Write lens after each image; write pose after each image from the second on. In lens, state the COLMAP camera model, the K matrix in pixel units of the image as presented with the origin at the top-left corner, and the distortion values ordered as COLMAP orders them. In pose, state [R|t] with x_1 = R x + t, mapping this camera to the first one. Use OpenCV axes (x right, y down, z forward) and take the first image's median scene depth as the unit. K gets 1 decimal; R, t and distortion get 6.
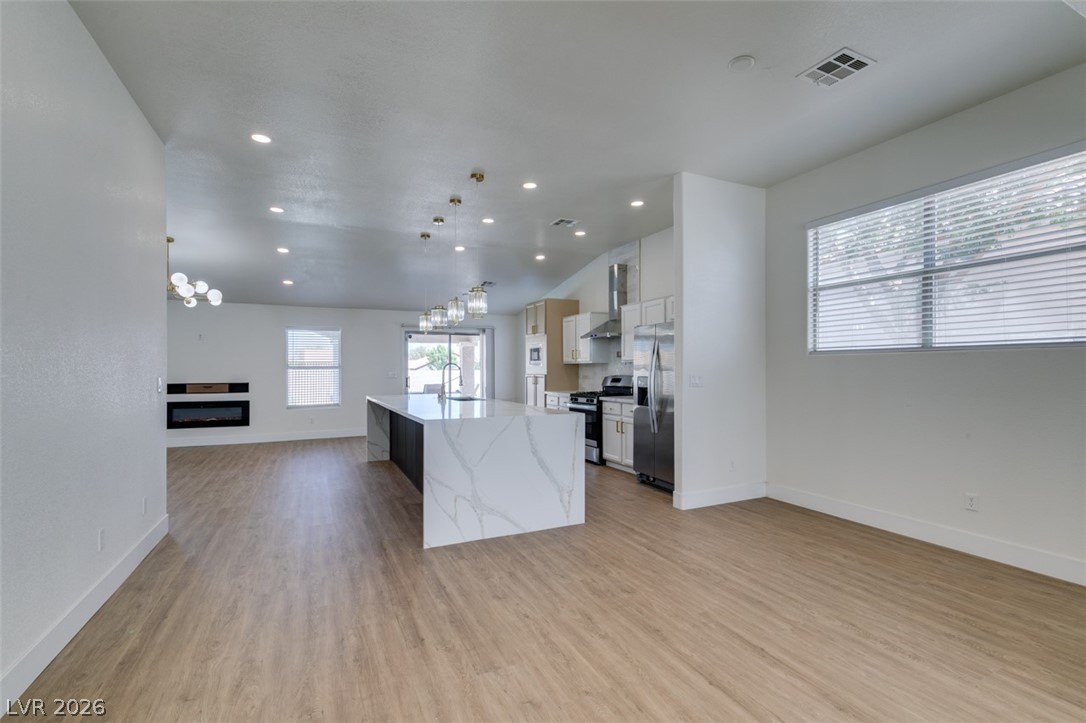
lens RADIAL K [[483.7, 0, 543.3], [0, 483.7, 367.0], [0, 0, 1]] dist [-0.000100, -0.000729]
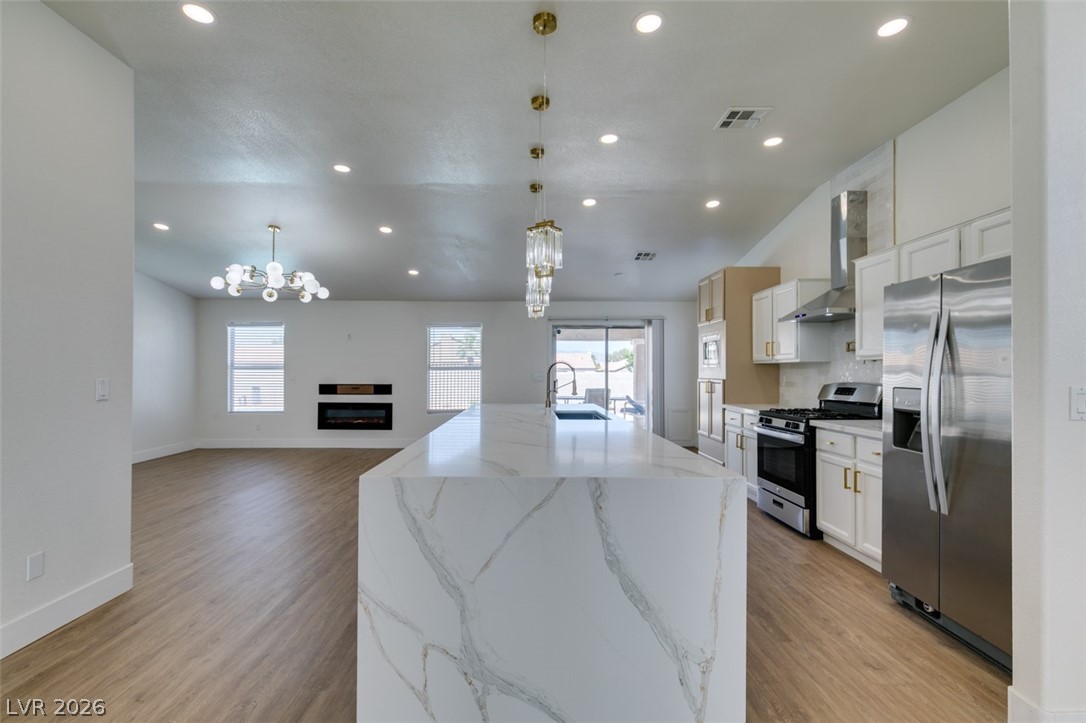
lens RADIAL K [[483.7, 0, 540.4], [0, 483.7, 366.6], [0, 0, 1]] dist [-0.000100, -0.000729]
pose [[0.912190, 0.001072, -0.409767, 0.063686], [-0.003065, 0.999986, -0.004207, 0.001693], [0.409757, 0.005094, 0.912181, 0.370025]]
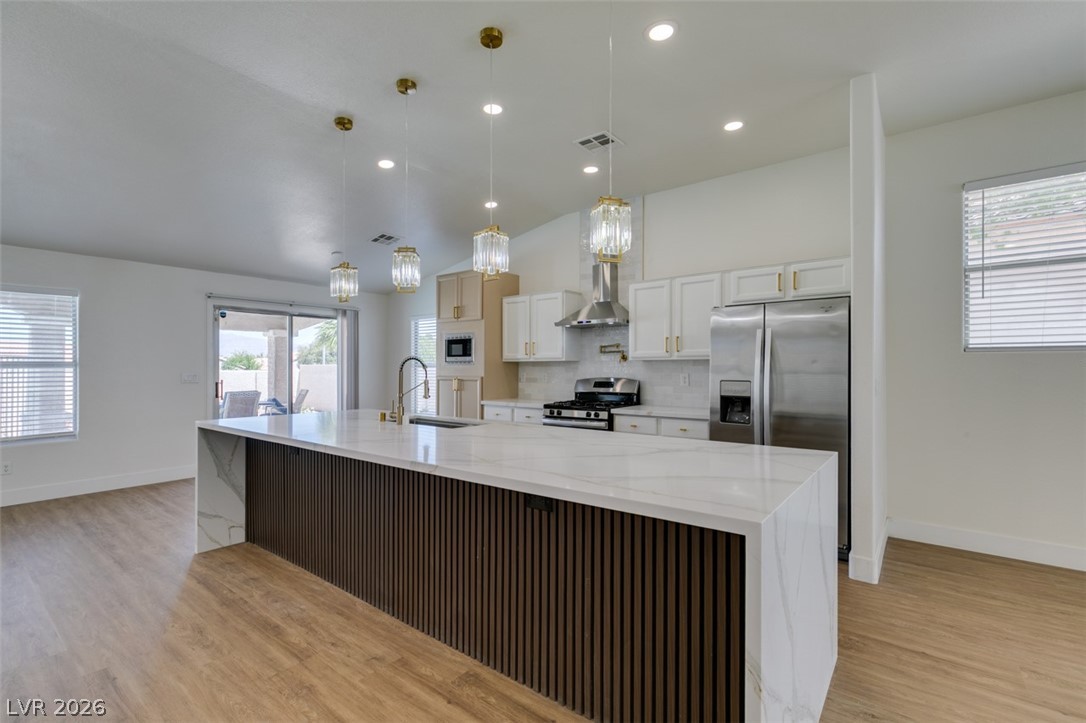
lens RADIAL K [[483.7, 0, 544.2], [0, 483.7, 367.1], [0, 0, 1]] dist [-0.000100, -0.000729]
pose [[0.896950, 0.005773, 0.442095, -0.299012], [-0.005832, 0.999982, -0.001226, 0.002587], [-0.442094, -0.001478, 0.896967, 0.445300]]
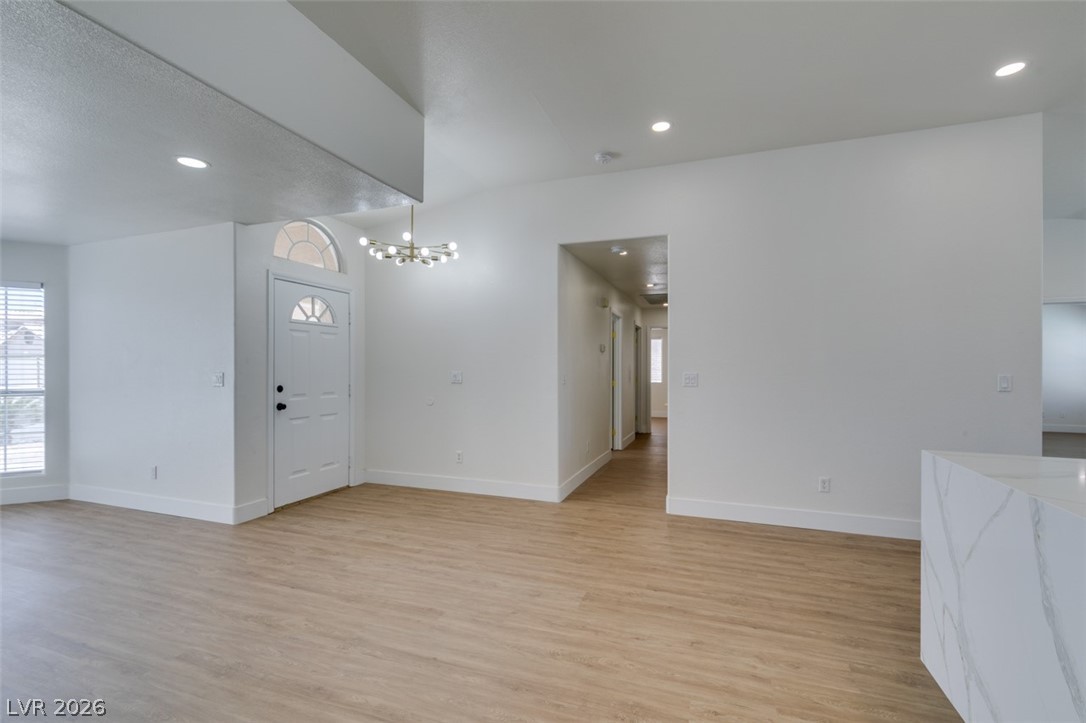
lens RADIAL K [[483.7, 0, 542.7], [0, 483.7, 367.7], [0, 0, 1]] dist [-0.000100, -0.000729]
pose [[-0.712855, 0.003642, -0.701302, 0.305100], [0.003220, 0.999993, 0.001919, 0.001041], [0.701304, -0.000890, -0.712862, 0.636040]]
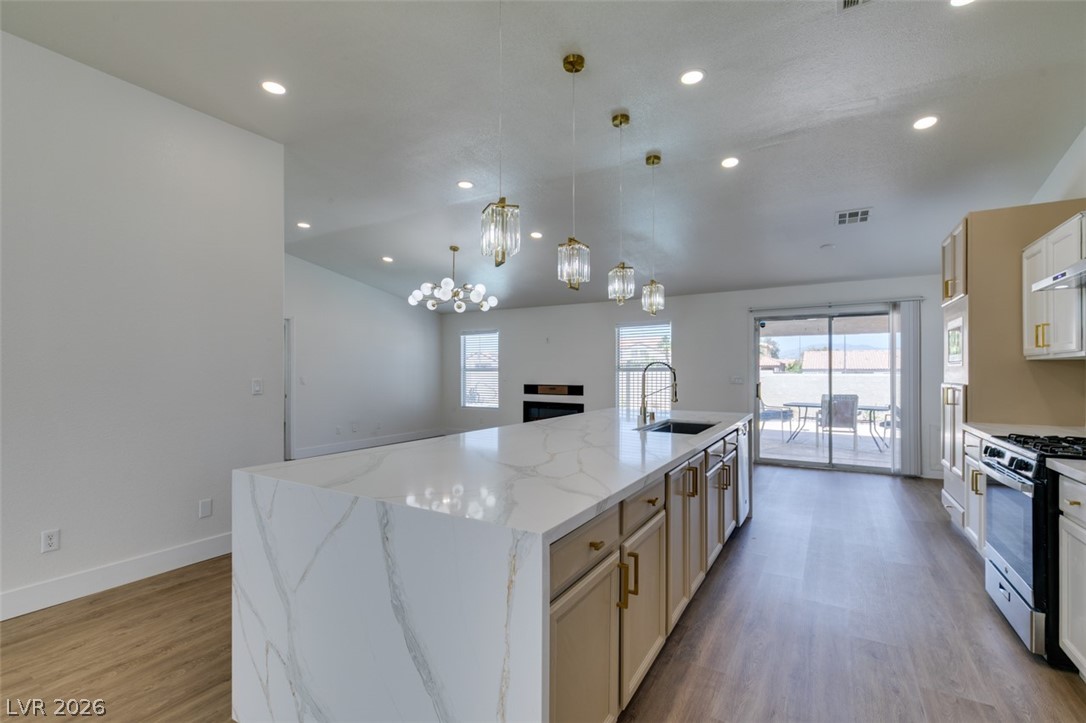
lens RADIAL K [[483.7, 0, 540.9], [0, 483.7, 372.0], [0, 0, 1]] dist [-0.000100, -0.000729]
pose [[0.554288, 0.003427, -0.832318, 0.212485], [0.001366, 0.999986, 0.005027, 0.001271], [0.832324, -0.003923, 0.554275, 0.571429]]
